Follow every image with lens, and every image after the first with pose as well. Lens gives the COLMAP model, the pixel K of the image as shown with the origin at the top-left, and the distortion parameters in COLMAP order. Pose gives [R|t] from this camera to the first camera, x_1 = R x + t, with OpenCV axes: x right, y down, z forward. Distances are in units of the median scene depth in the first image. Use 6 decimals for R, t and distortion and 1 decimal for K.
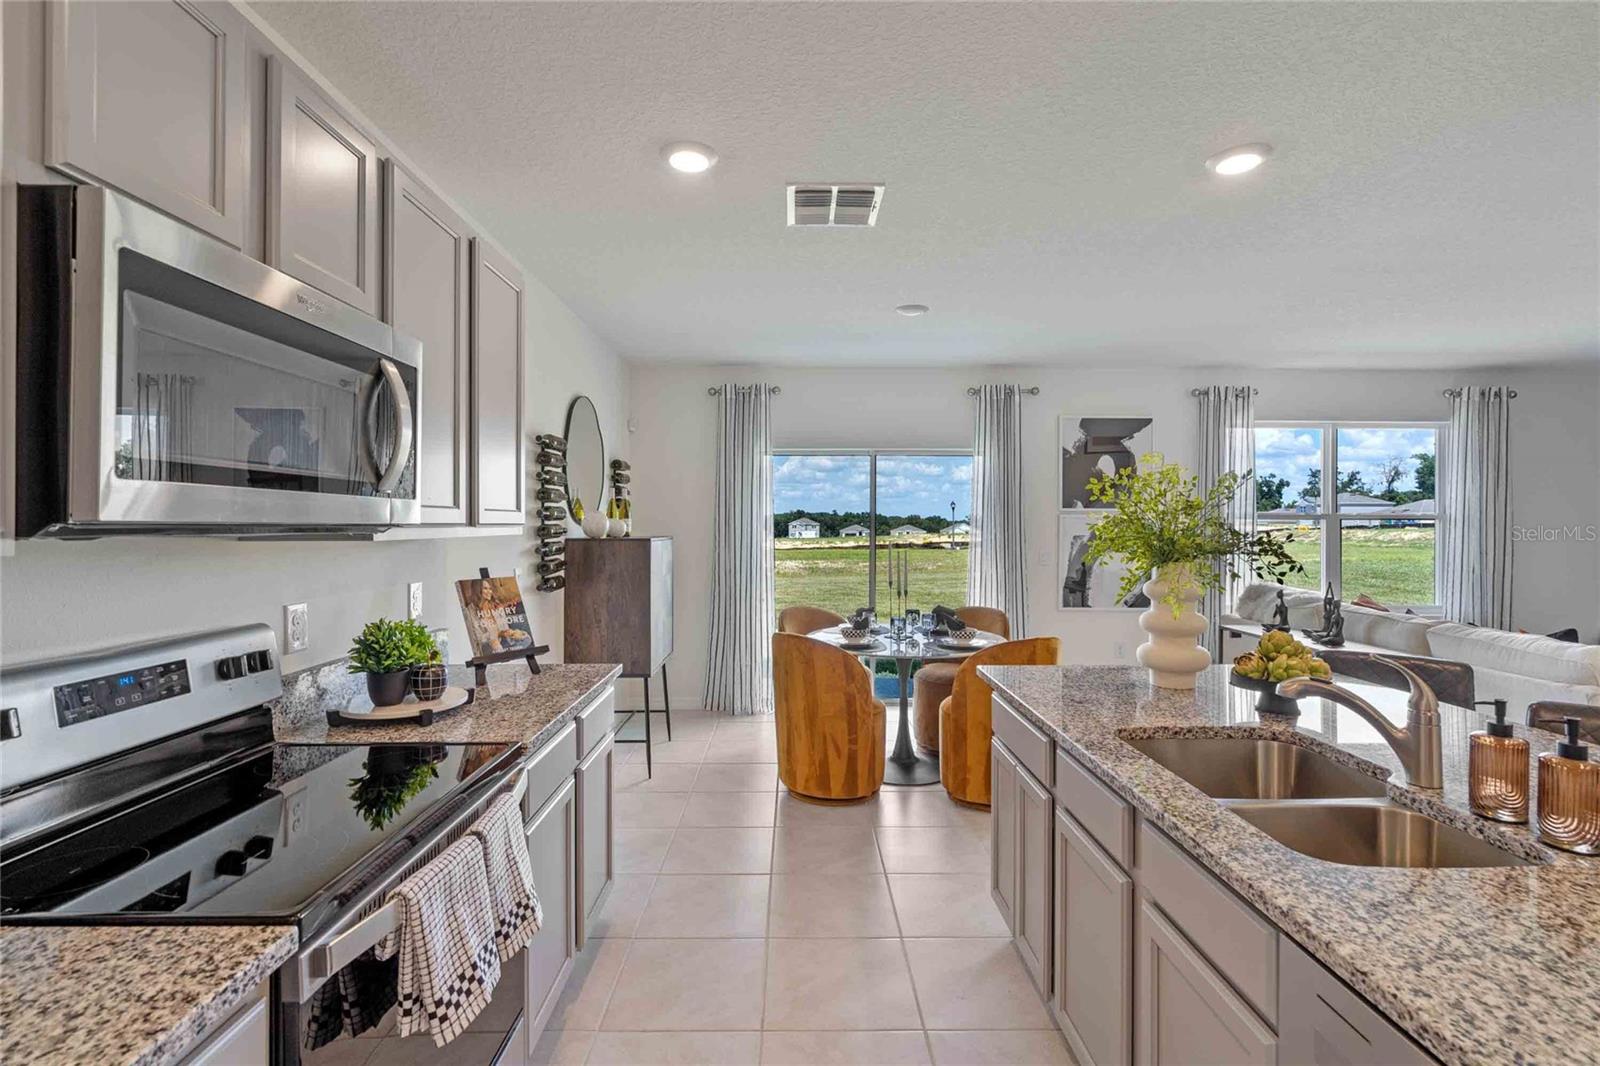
lens RADIAL K [[732.6, 0, 800.0], [0, 732.6, 533.0], [0, 0, 1]] dist [-0.002145, 0.000587]
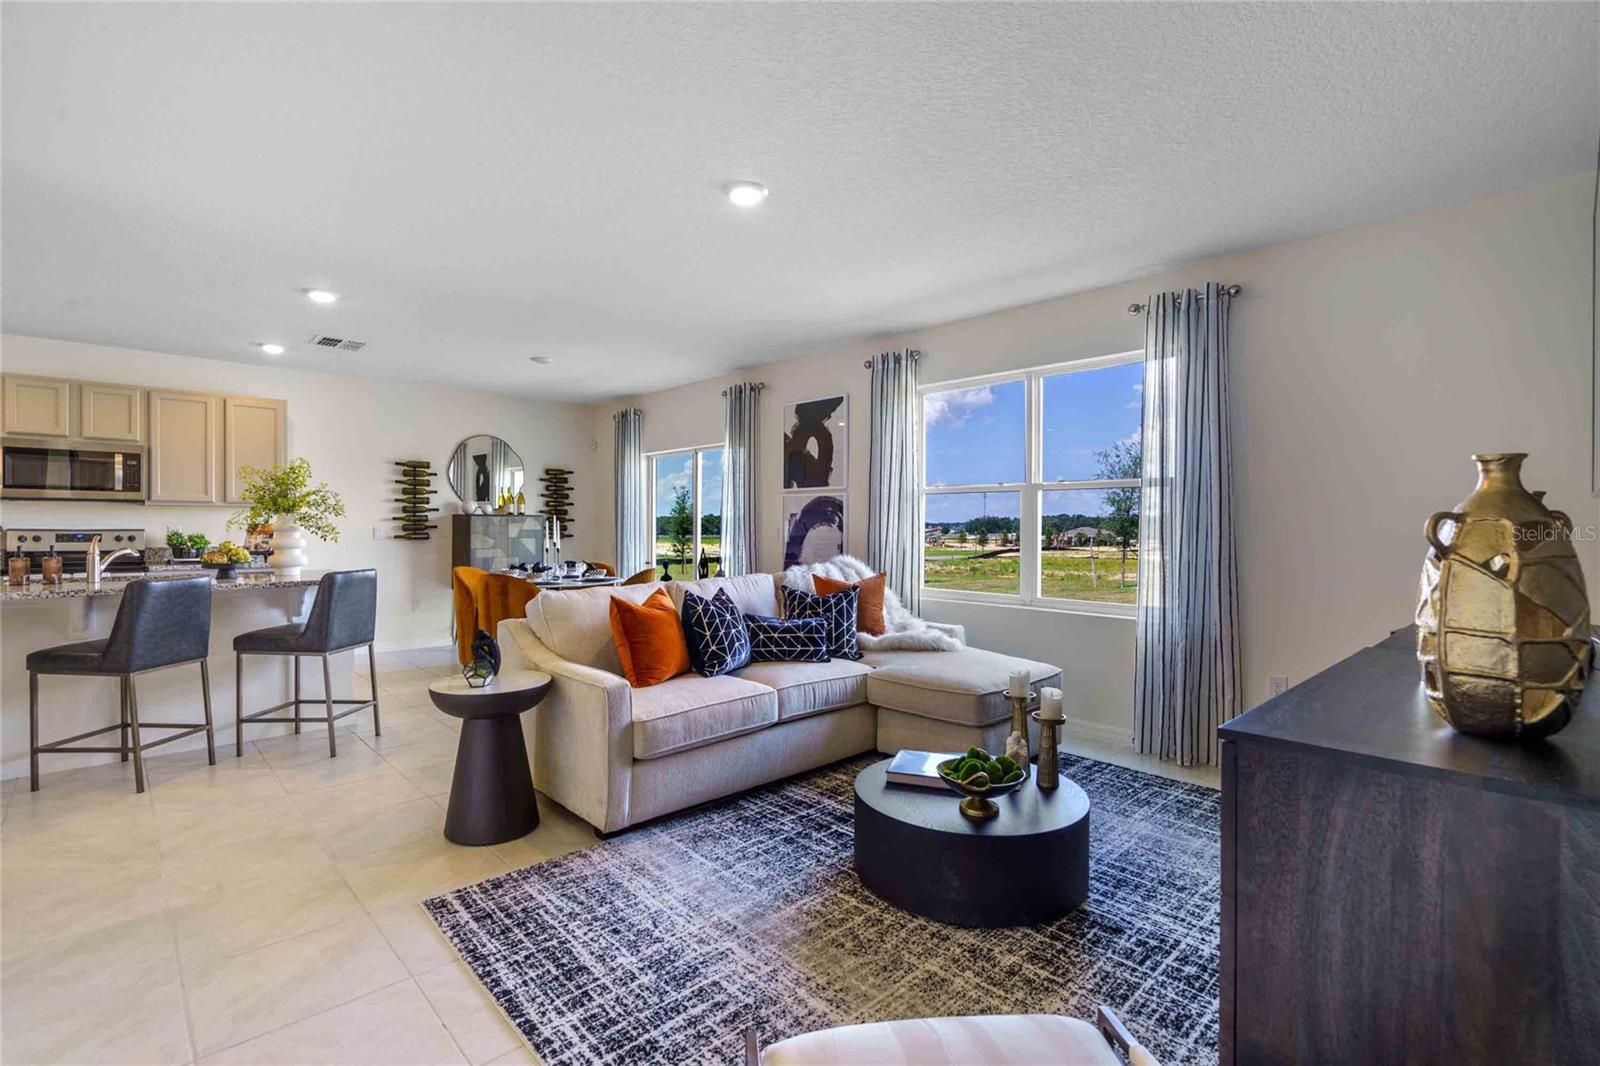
lens RADIAL K [[737.2, 0, 793.2], [0, 737.2, 526.8], [0, 0, 1]] dist [-0.005326, 0.000945]
pose [[0.681185, 0.002248, -0.732107, 1.200678], [-0.010696, 0.999919, -0.006882, 0.031187], [0.732033, 0.012519, 0.681154, 0.266630]]
